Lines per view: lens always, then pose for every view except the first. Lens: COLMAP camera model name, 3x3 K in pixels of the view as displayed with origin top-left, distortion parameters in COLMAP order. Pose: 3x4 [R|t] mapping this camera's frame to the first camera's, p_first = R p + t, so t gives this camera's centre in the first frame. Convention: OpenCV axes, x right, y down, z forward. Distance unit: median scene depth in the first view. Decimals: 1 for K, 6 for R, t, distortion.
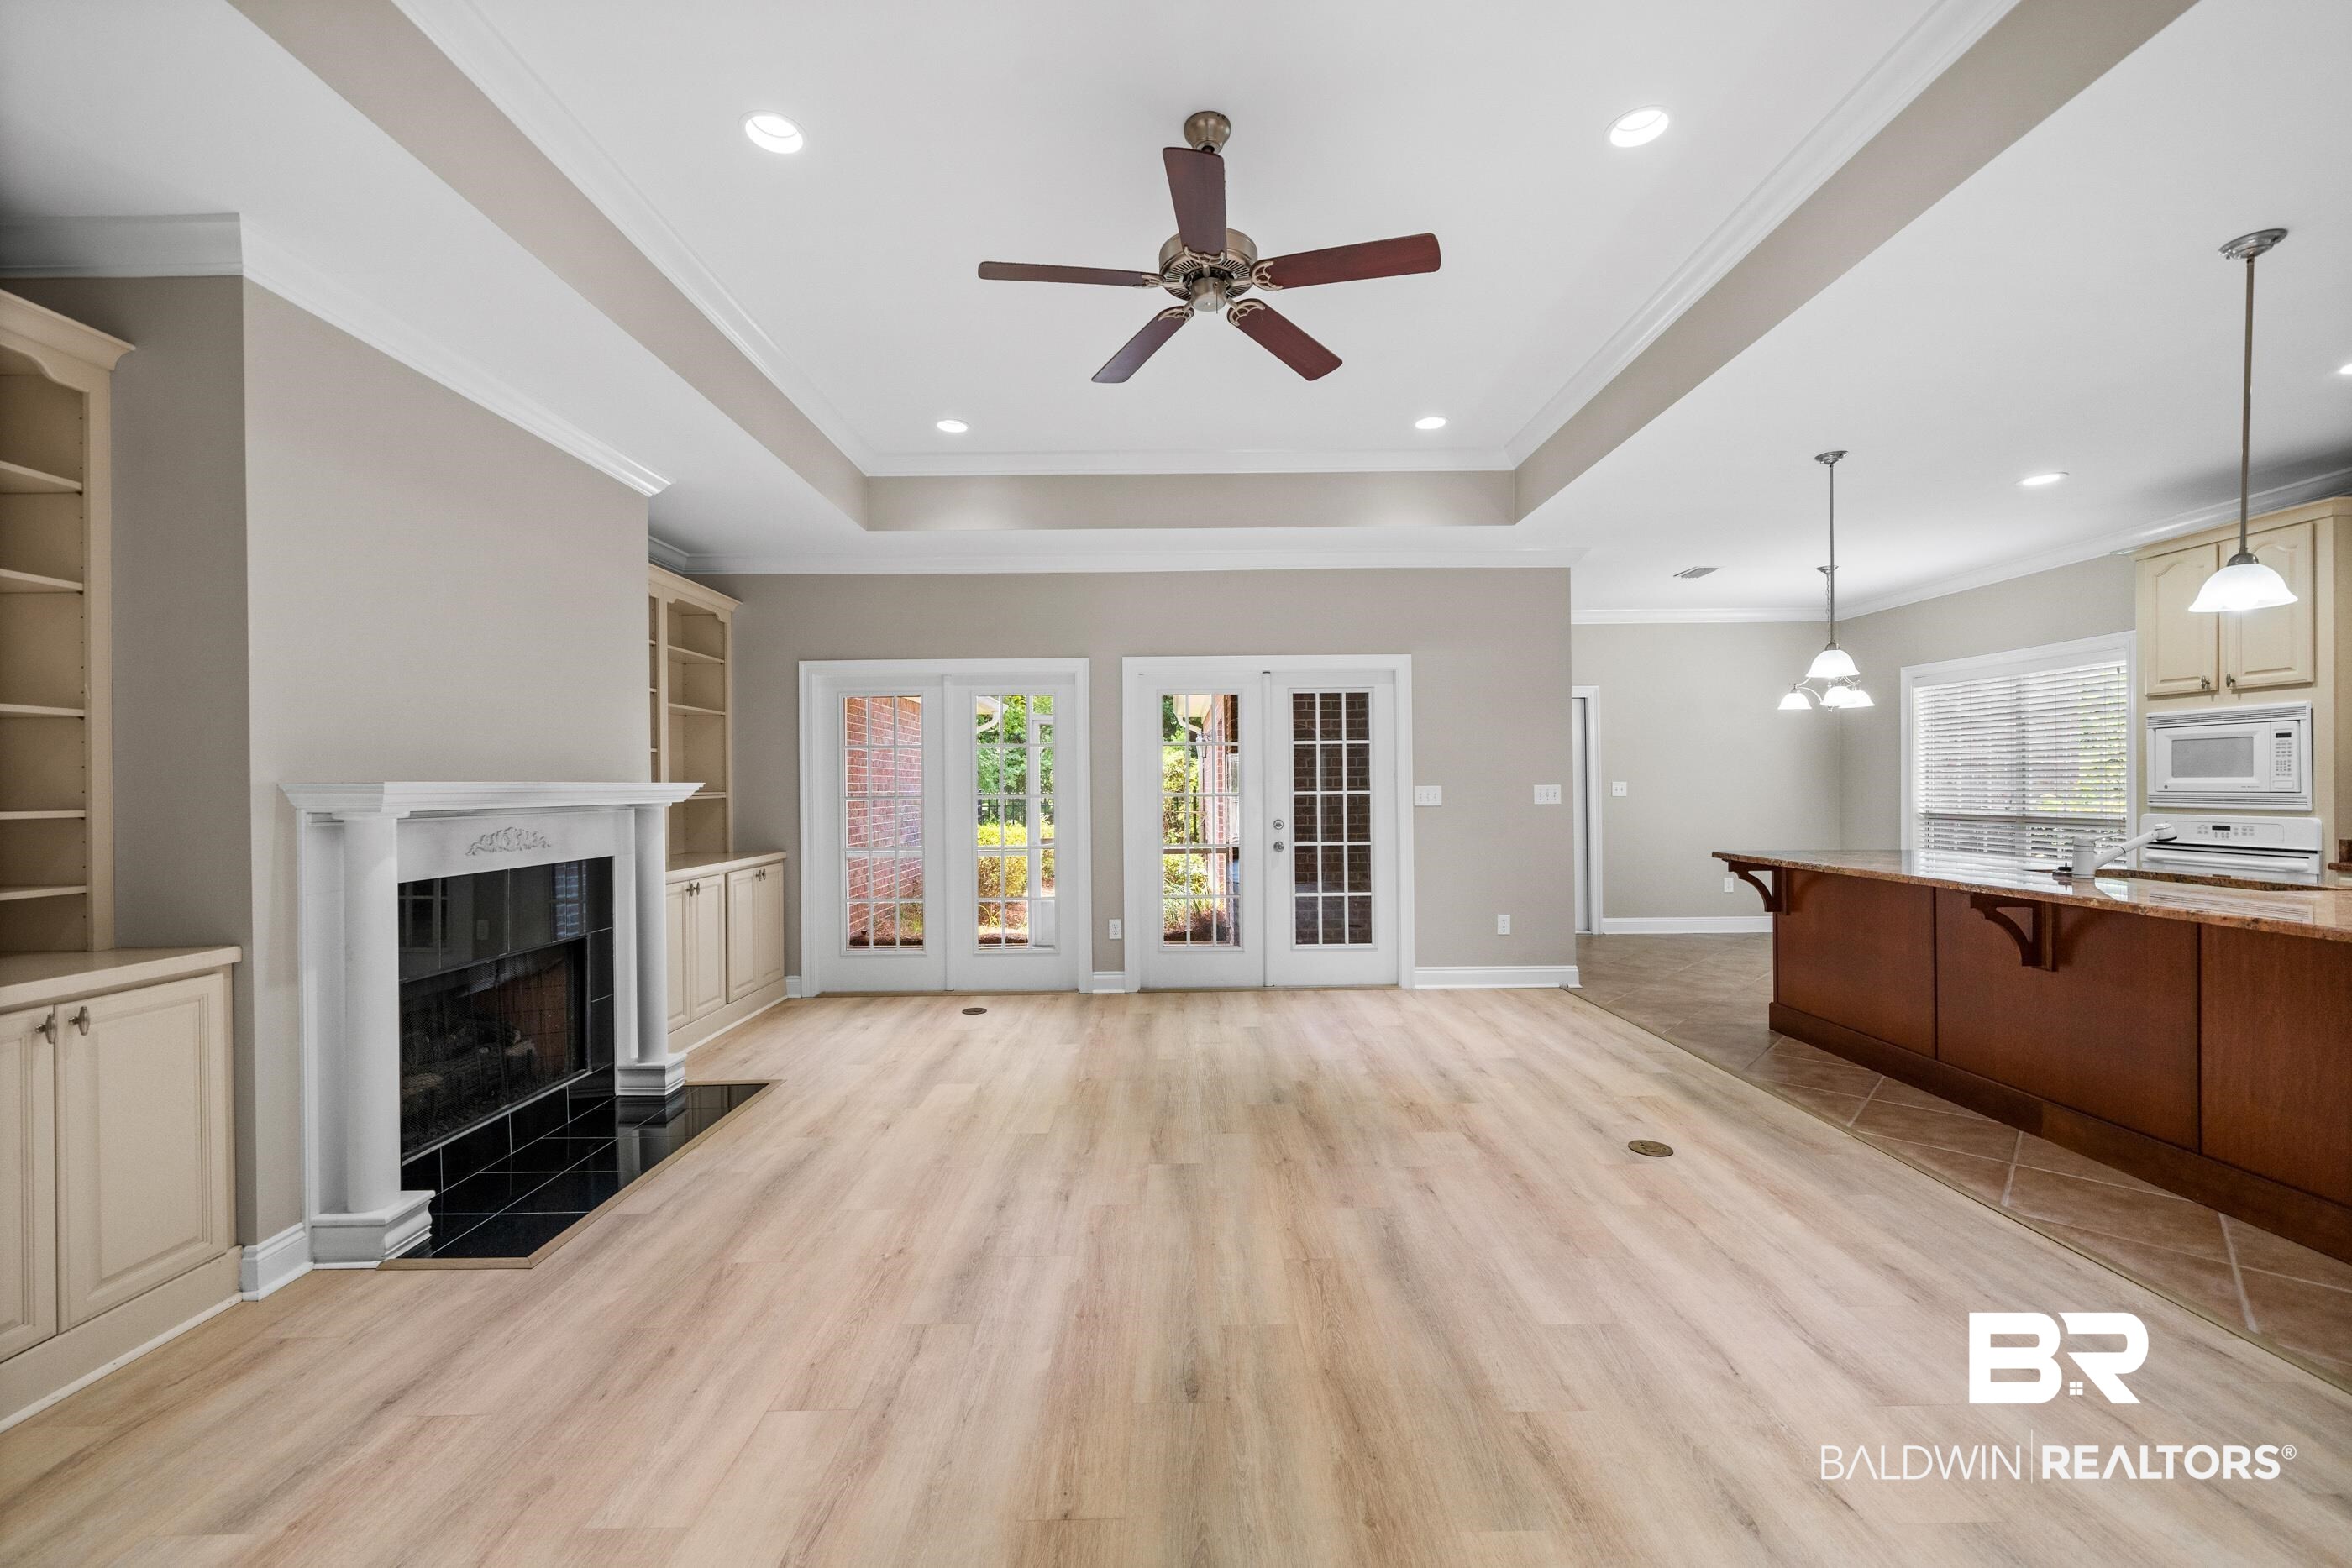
lens RADIAL K [[934.5, 0, 1176.0], [0, 934.5, 784.0], [0, 0, 1]] dist [-0.002880, 0.000623]
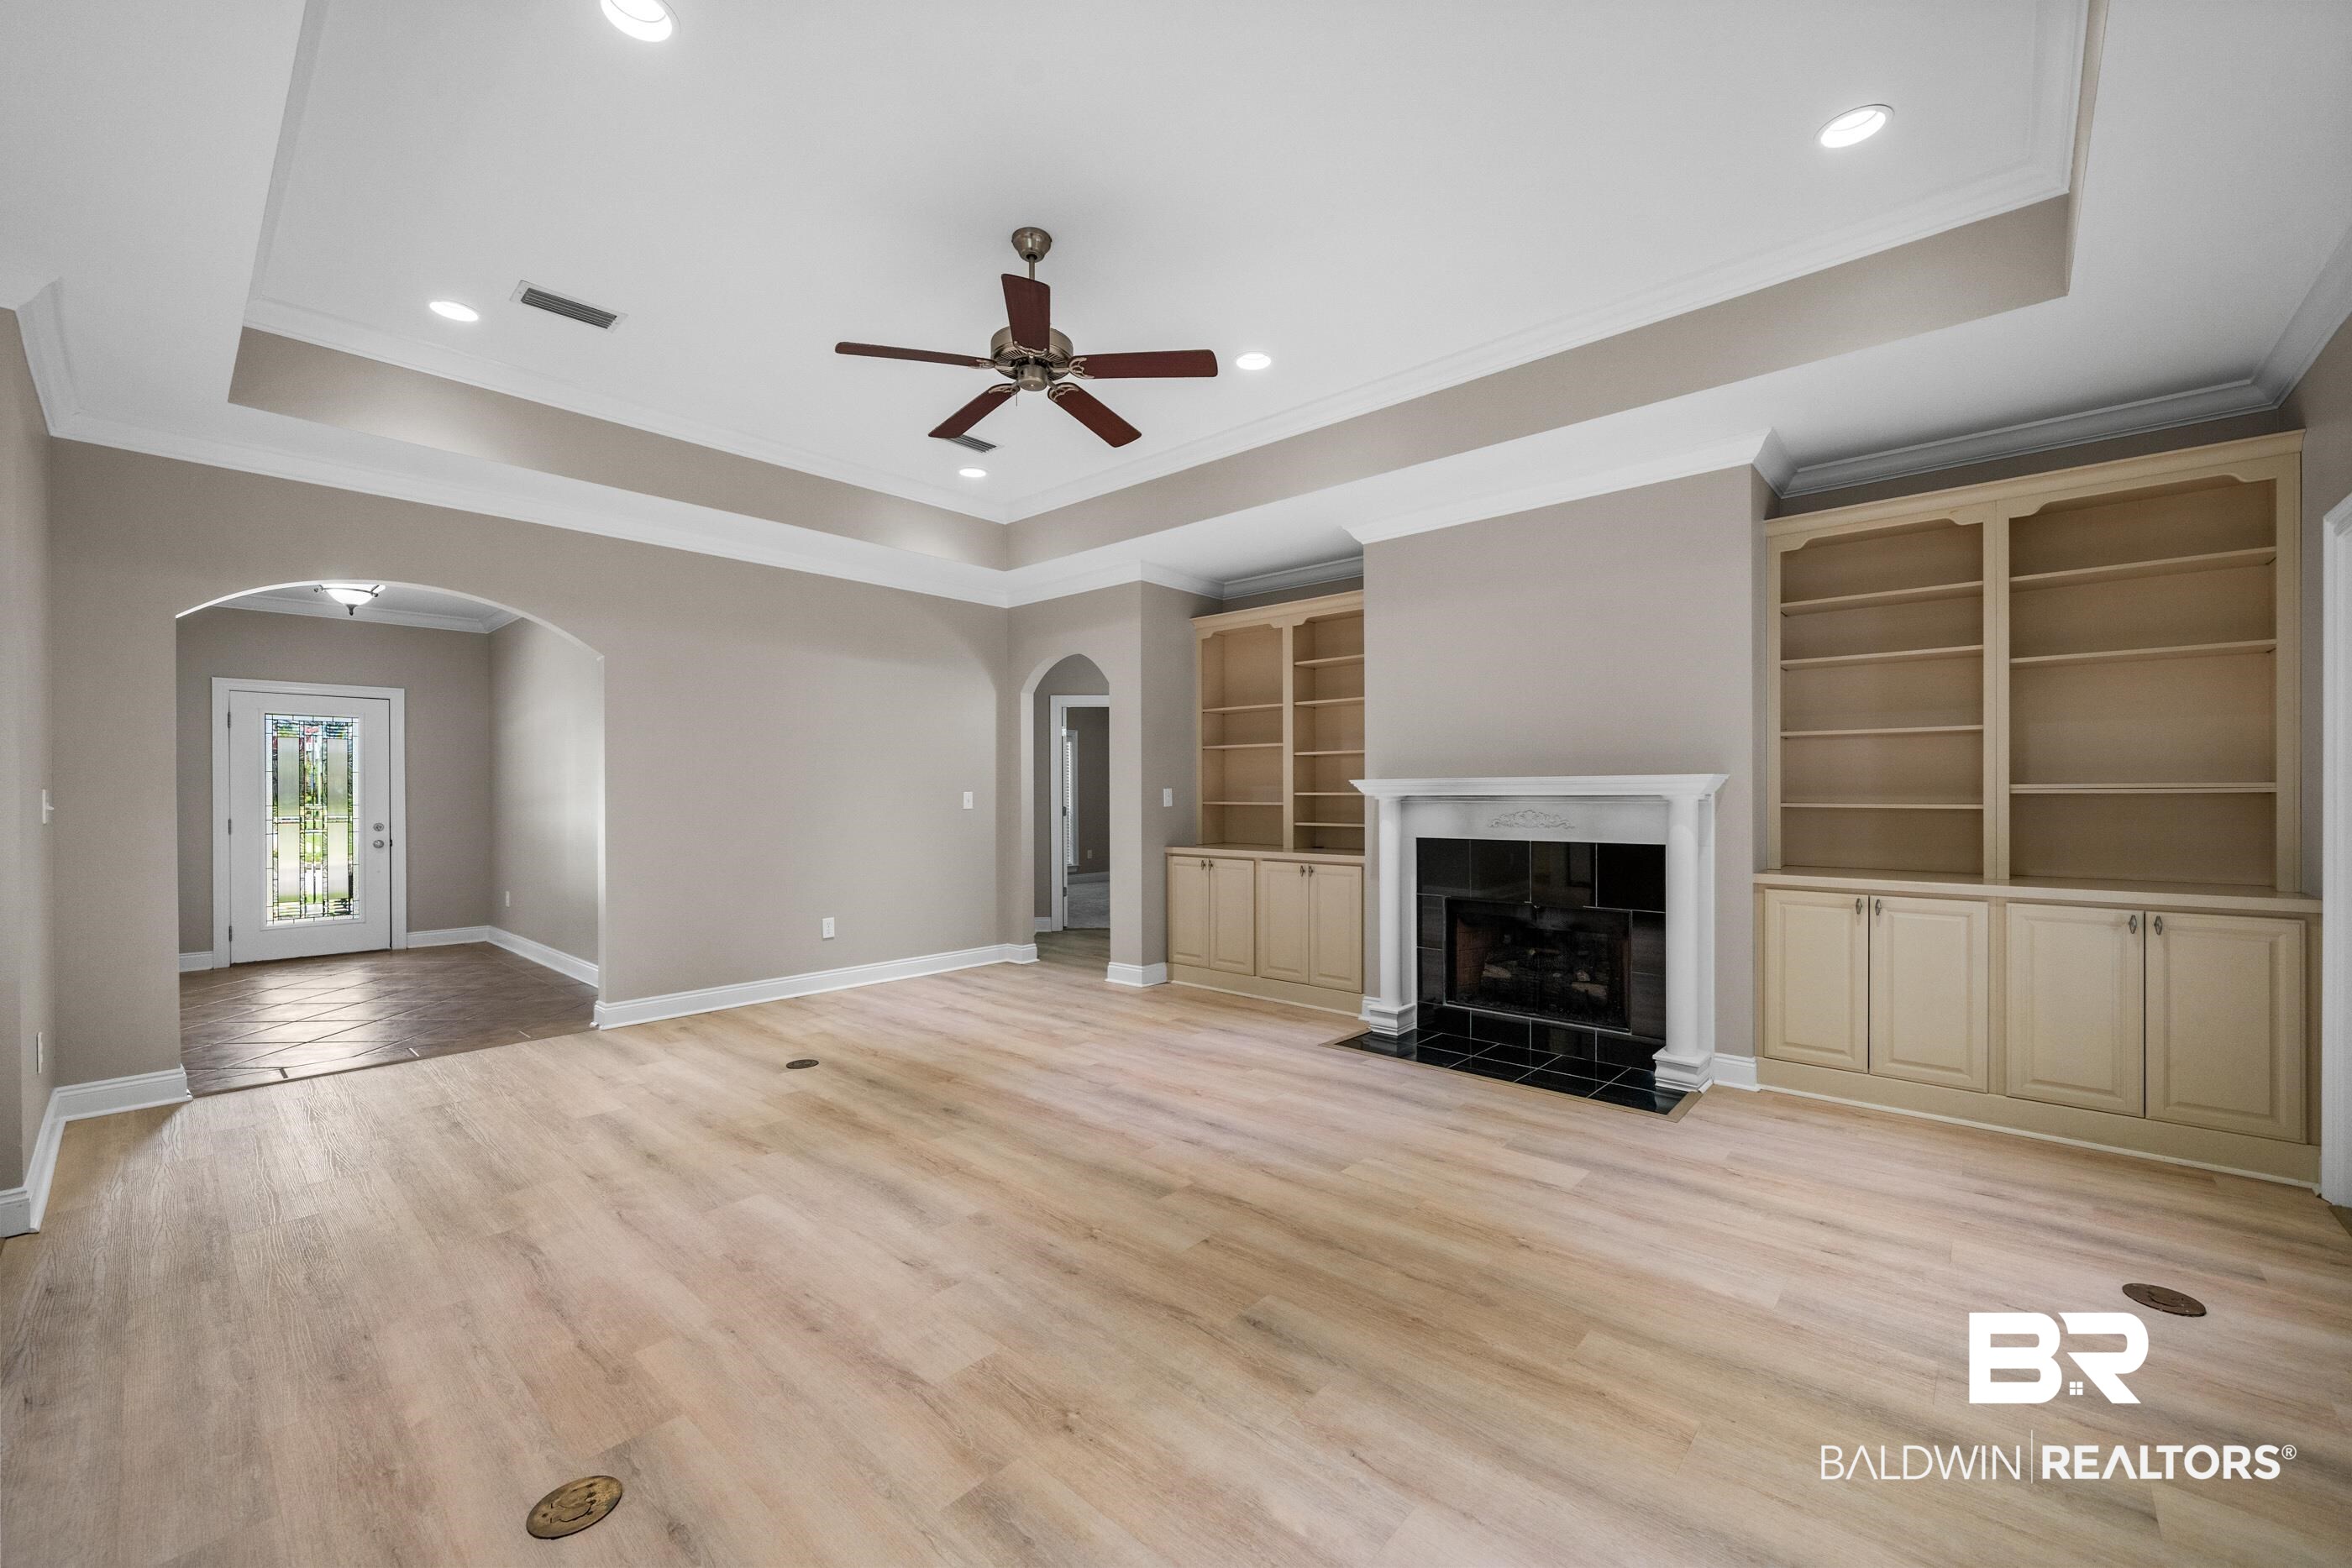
lens RADIAL K [[976.4, 0, 1177.4], [0, 976.4, 795.0], [0, 0, 1]] dist [0.000166, 0.000139]
pose [[-0.684603, 0.011368, -0.728827, 0.526957], [0.009902, 0.999931, 0.006295, 0.009360], [0.728849, -0.002907, -0.684668, 1.264113]]
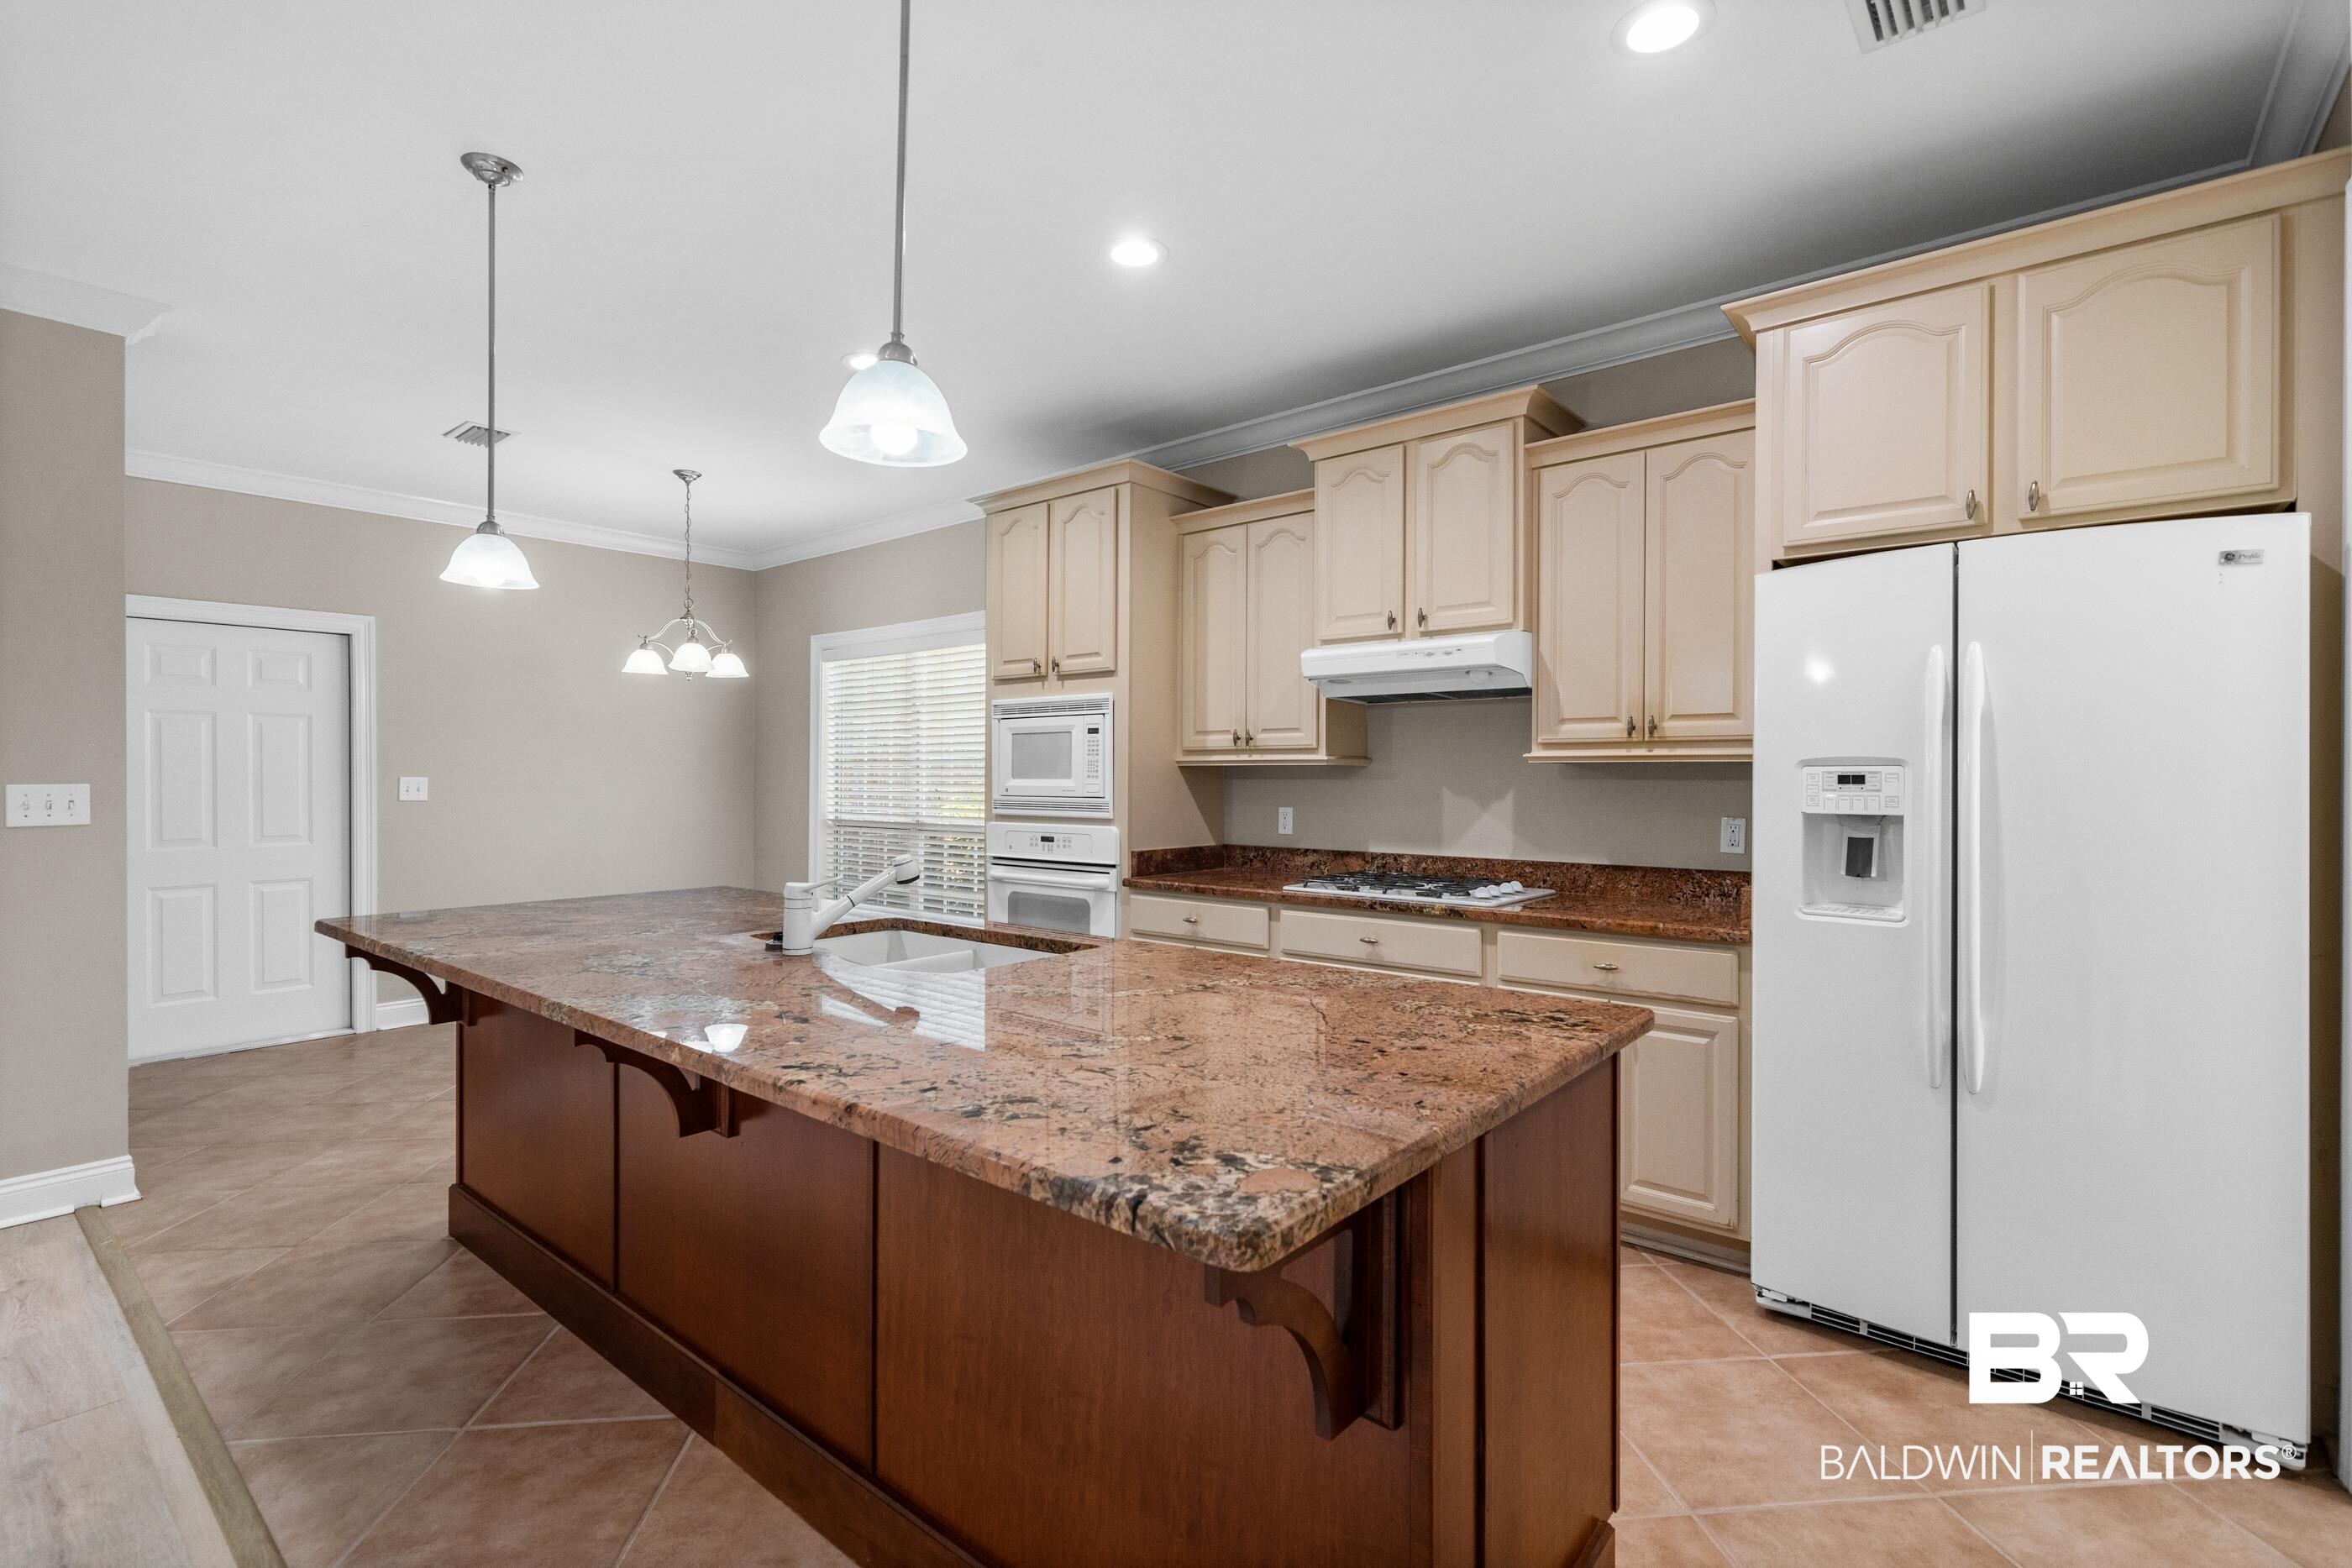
lens RADIAL K [[1065.3, 0, 1182.1], [0, 1065.3, 778.3], [0, 0, 1]] dist [0.001201, -0.000007]
pose [[0.638244, 0.006766, 0.769804, 0.503547], [-0.007287, 0.999970, -0.002747, -0.006730], [-0.769800, -0.003857, 0.638274, 0.321270]]
